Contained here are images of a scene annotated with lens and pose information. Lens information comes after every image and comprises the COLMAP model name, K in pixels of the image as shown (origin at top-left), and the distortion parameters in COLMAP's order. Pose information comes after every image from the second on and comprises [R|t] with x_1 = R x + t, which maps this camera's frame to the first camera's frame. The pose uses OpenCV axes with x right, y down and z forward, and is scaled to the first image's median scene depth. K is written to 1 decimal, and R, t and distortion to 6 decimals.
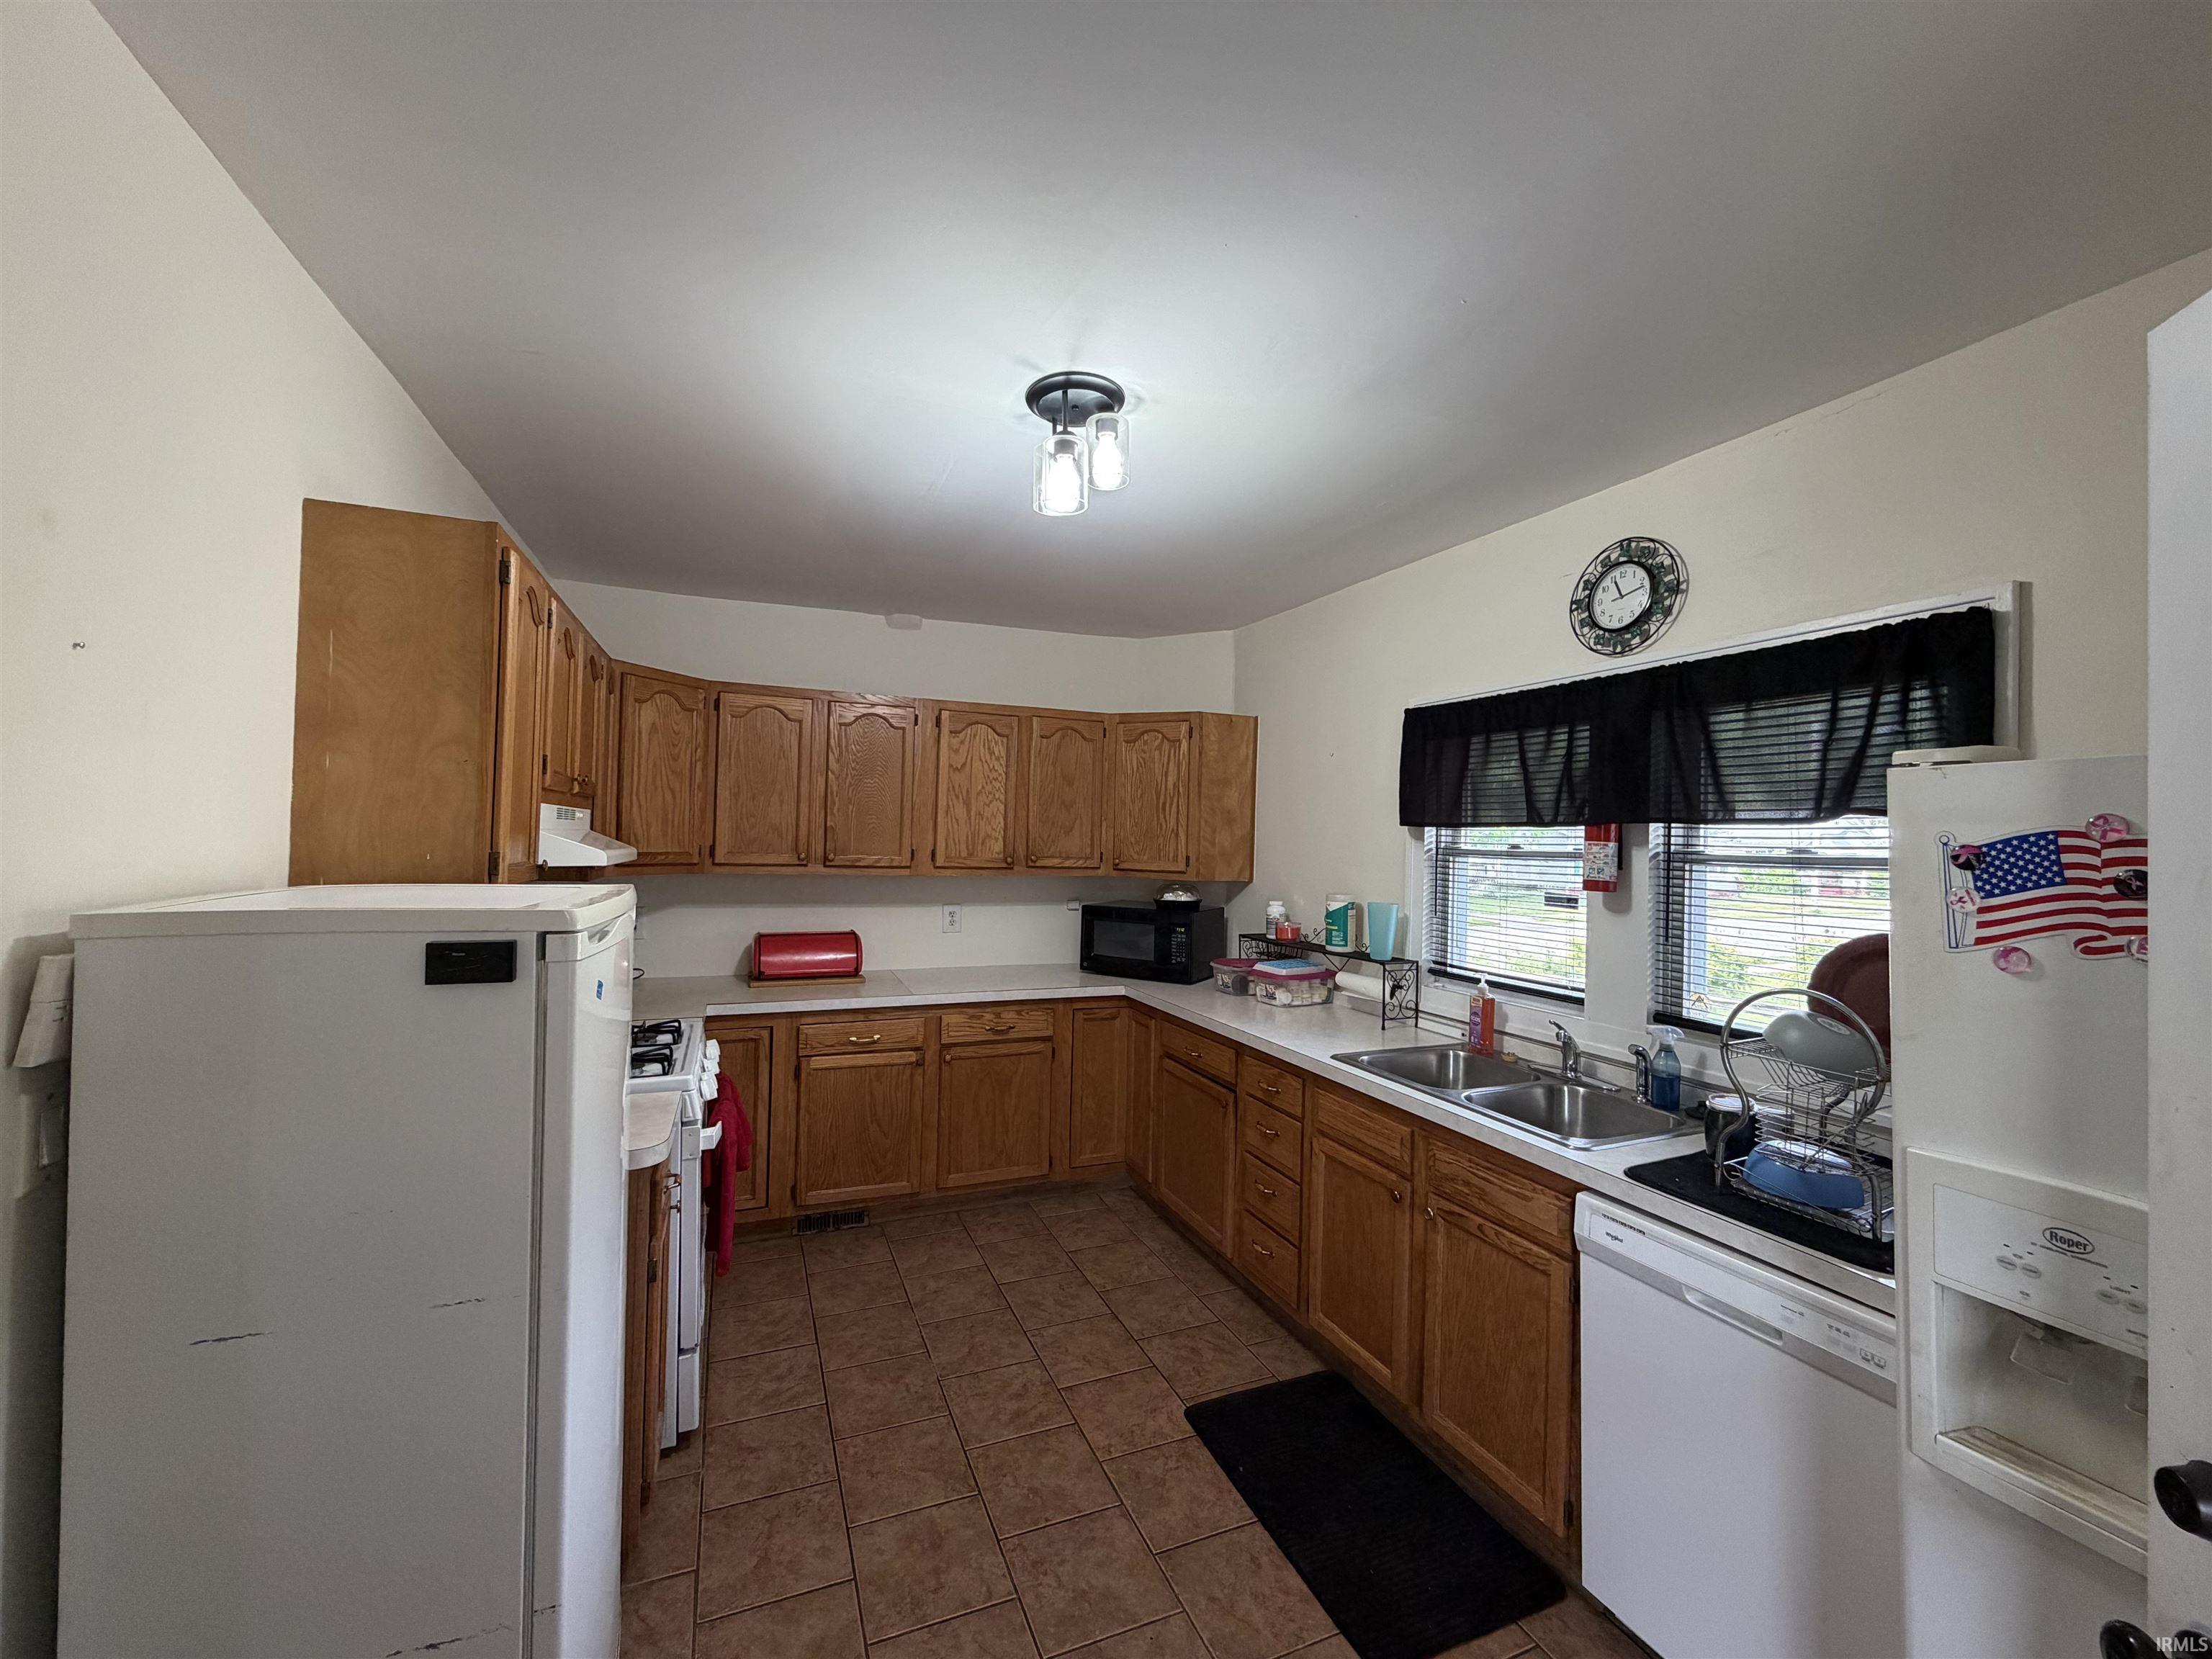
lens RADIAL K [[880.4, 0, 1105.1], [0, 880.4, 820.4], [0, 0, 1]] dist [-0.000011, 0.000322]
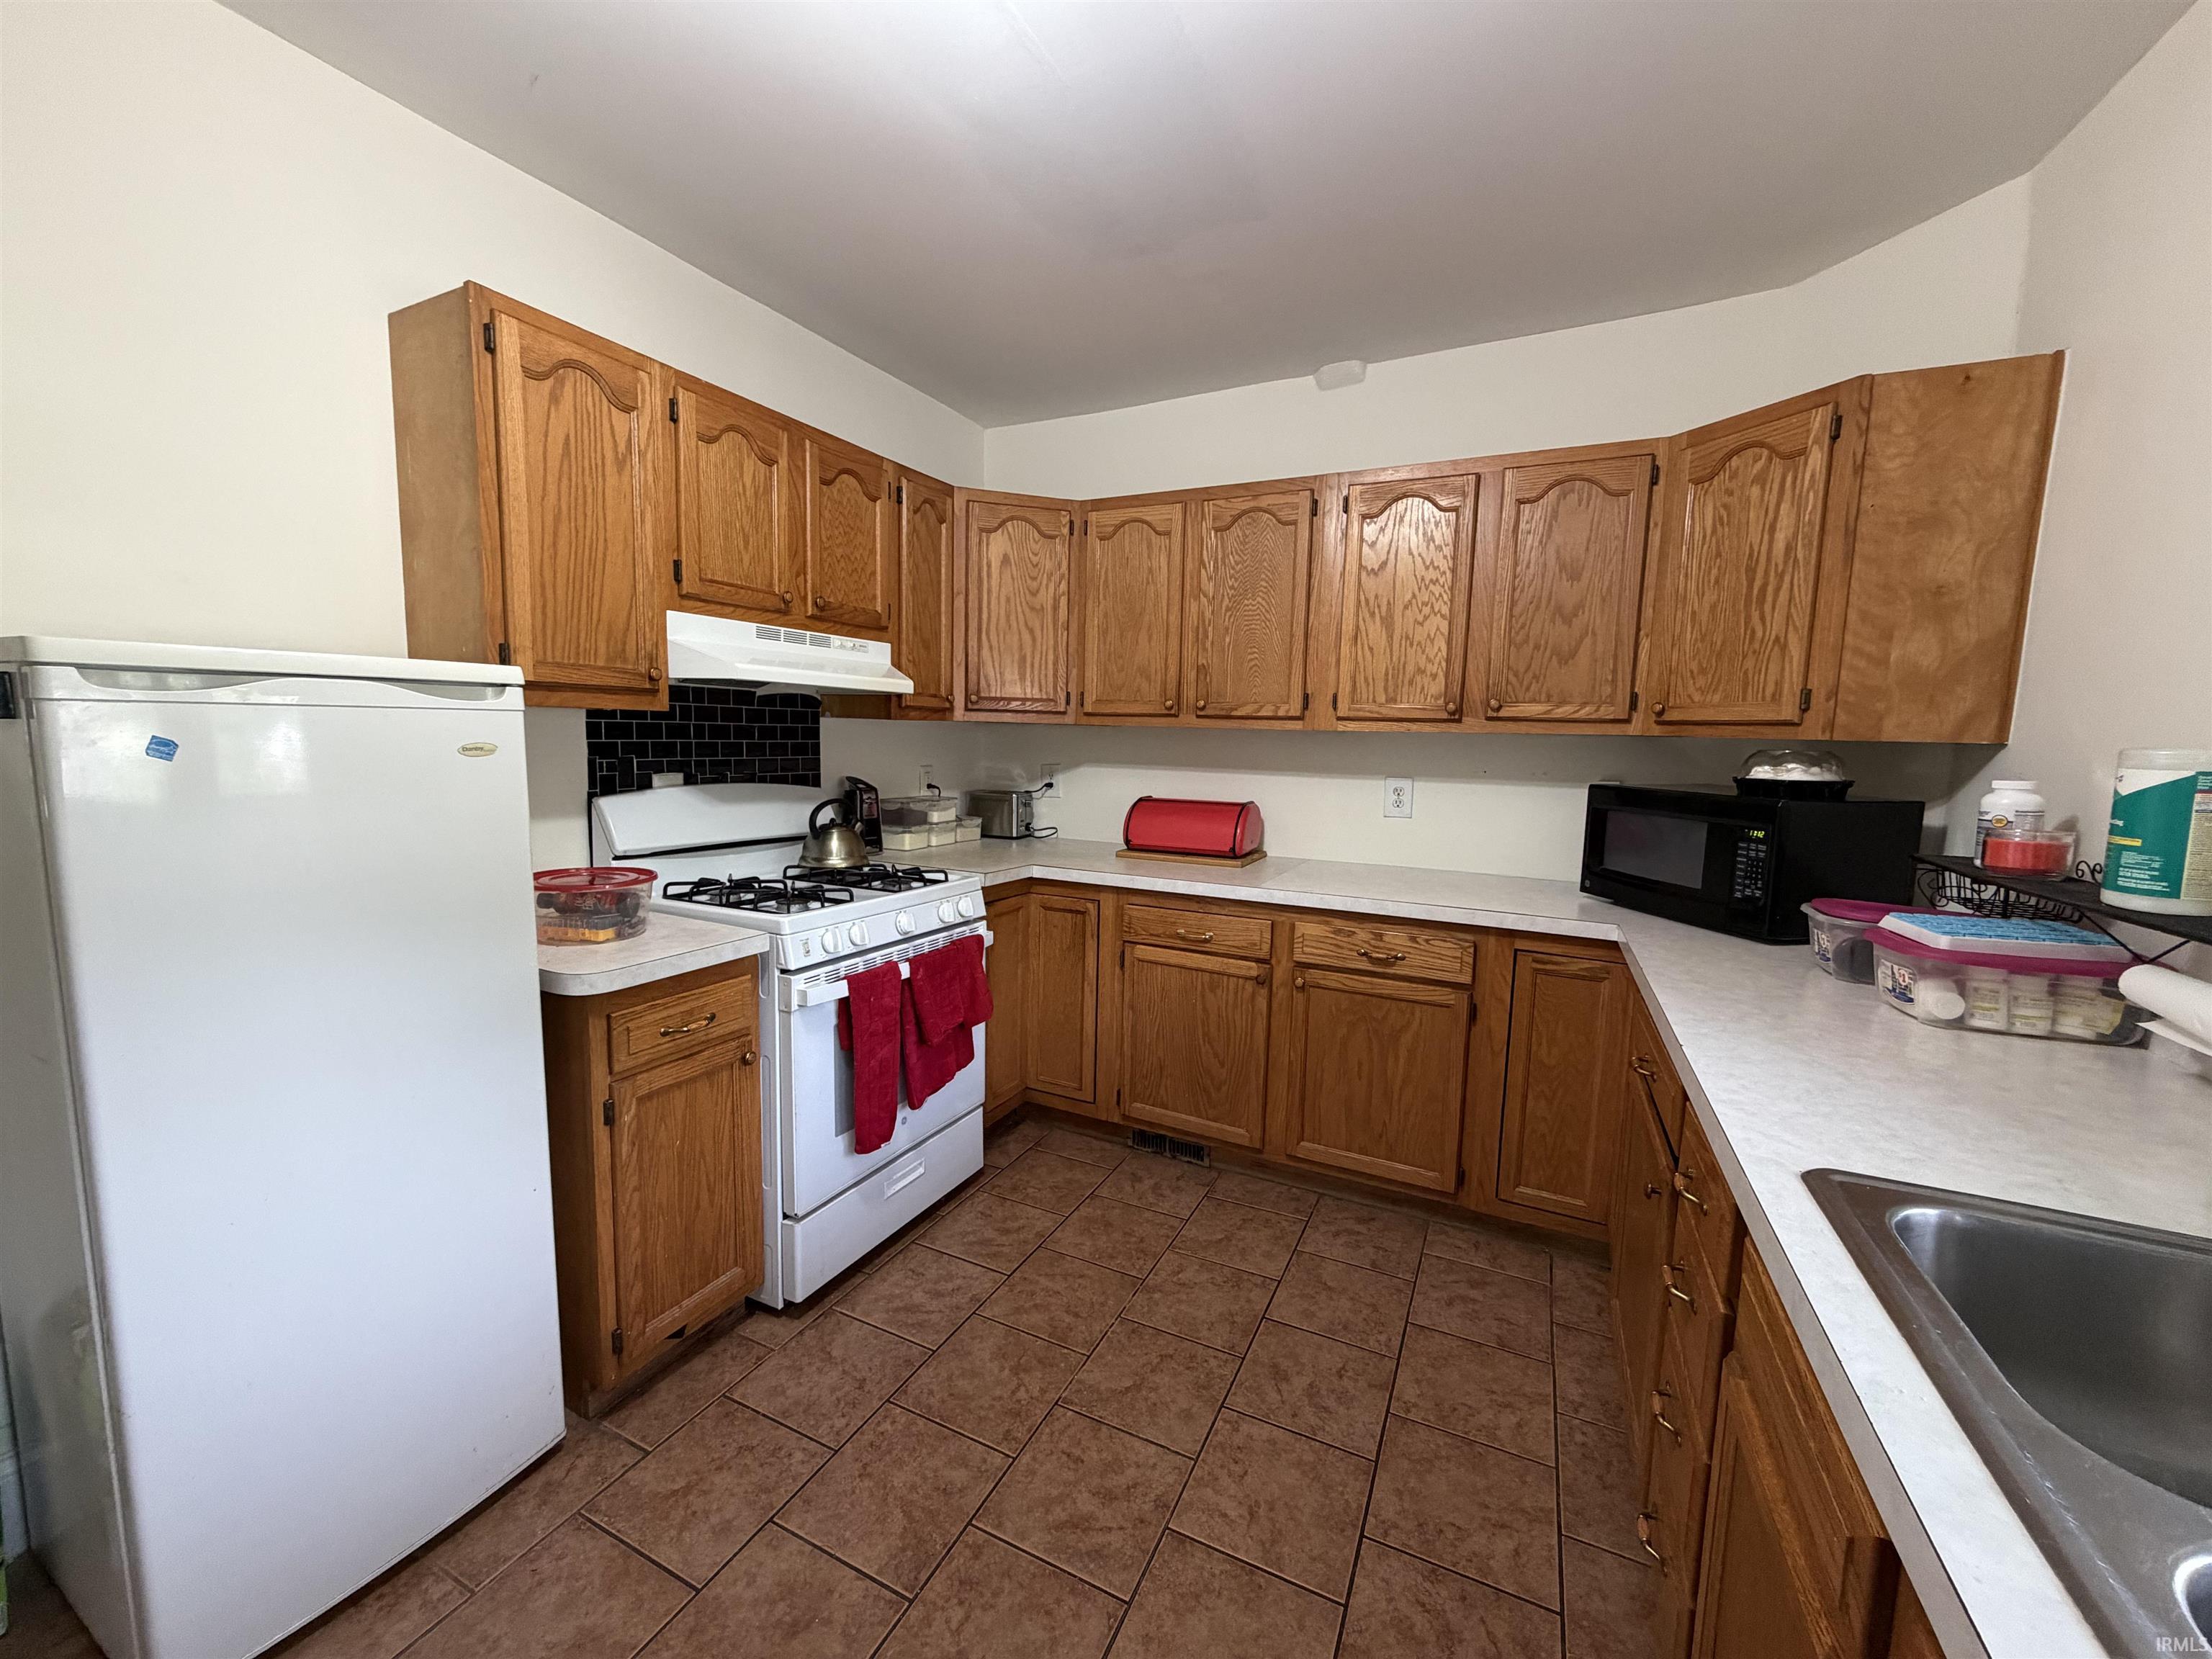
lens RADIAL K [[880.4, 0, 1102.6], [0, 880.4, 827.9], [0, 0, 1]] dist [-0.000011, 0.000322]
pose [[0.655179, 0.073267, -0.751913, 0.233673], [0.009672, 0.994391, 0.105322, 0.068166], [0.755412, -0.076277, 0.650795, 0.415188]]
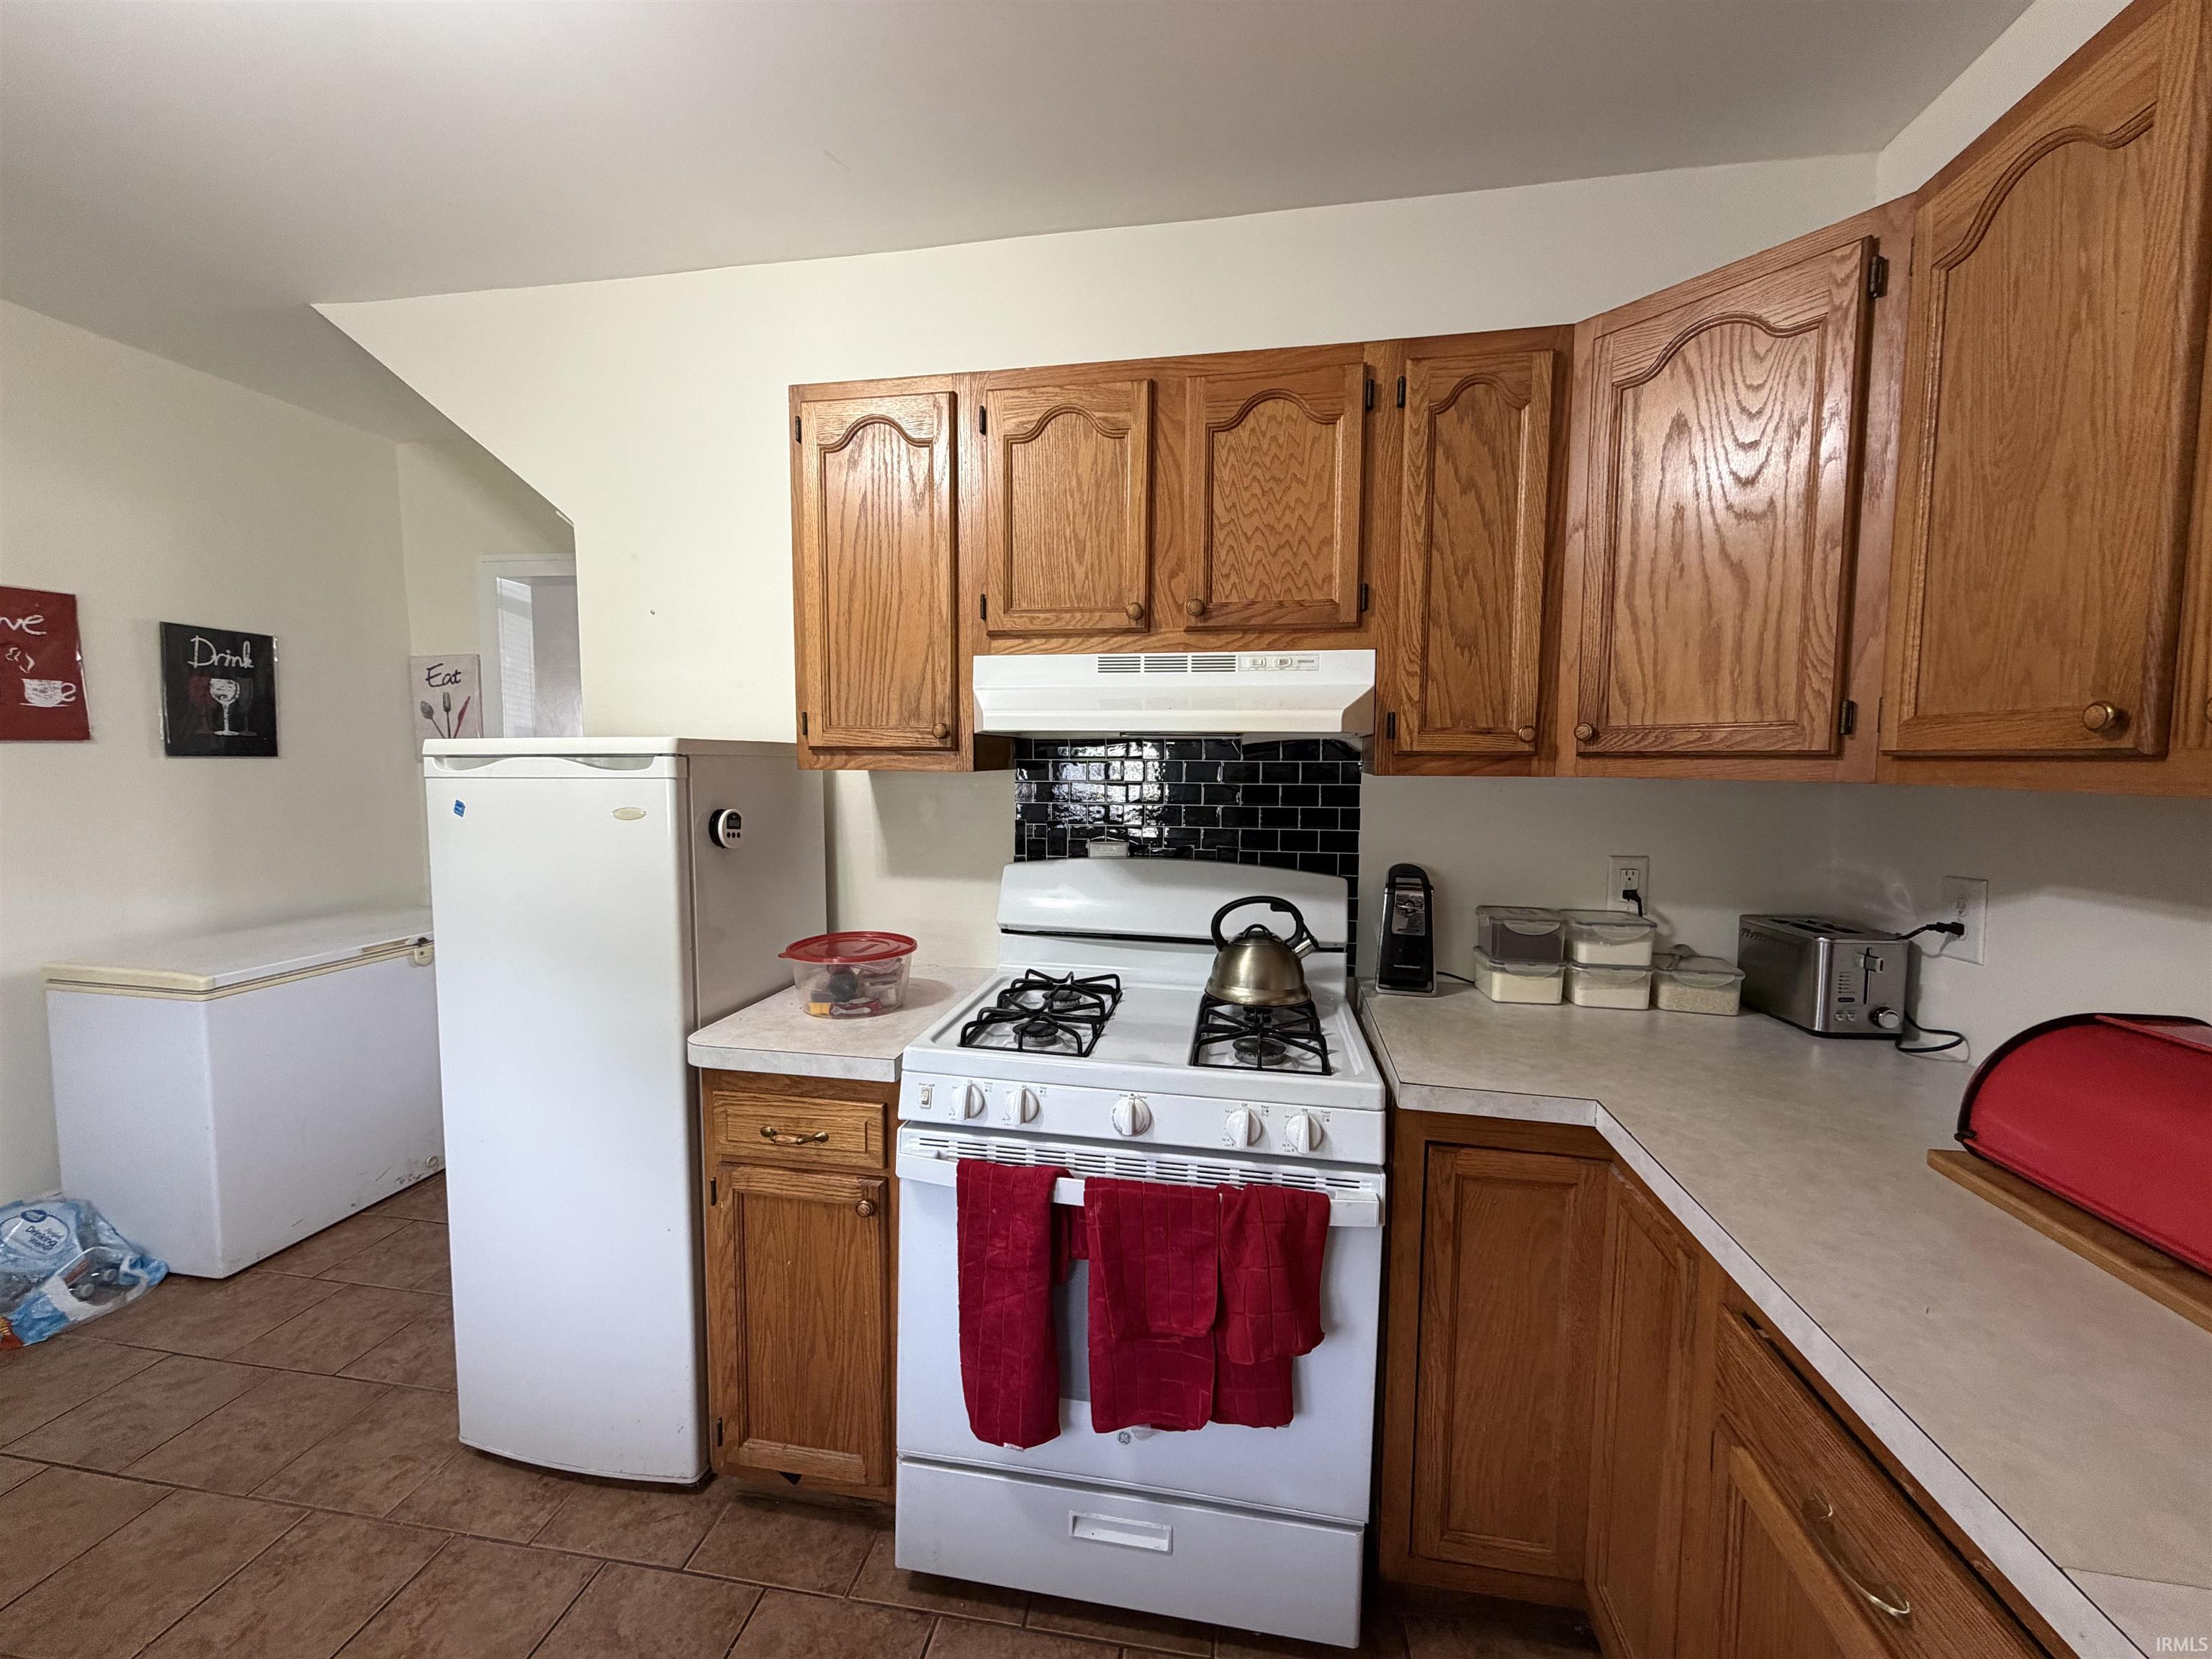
lens RADIAL K [[880.4, 0, 1105.9], [0, 880.4, 827.2], [0, 0, 1]] dist [-0.000011, 0.000322]
pose [[-0.534974, 0.038184, -0.844005, -0.003227], [0.000838, 0.999002, 0.044664, 0.059365], [0.844868, 0.023187, -0.534472, 0.897898]]
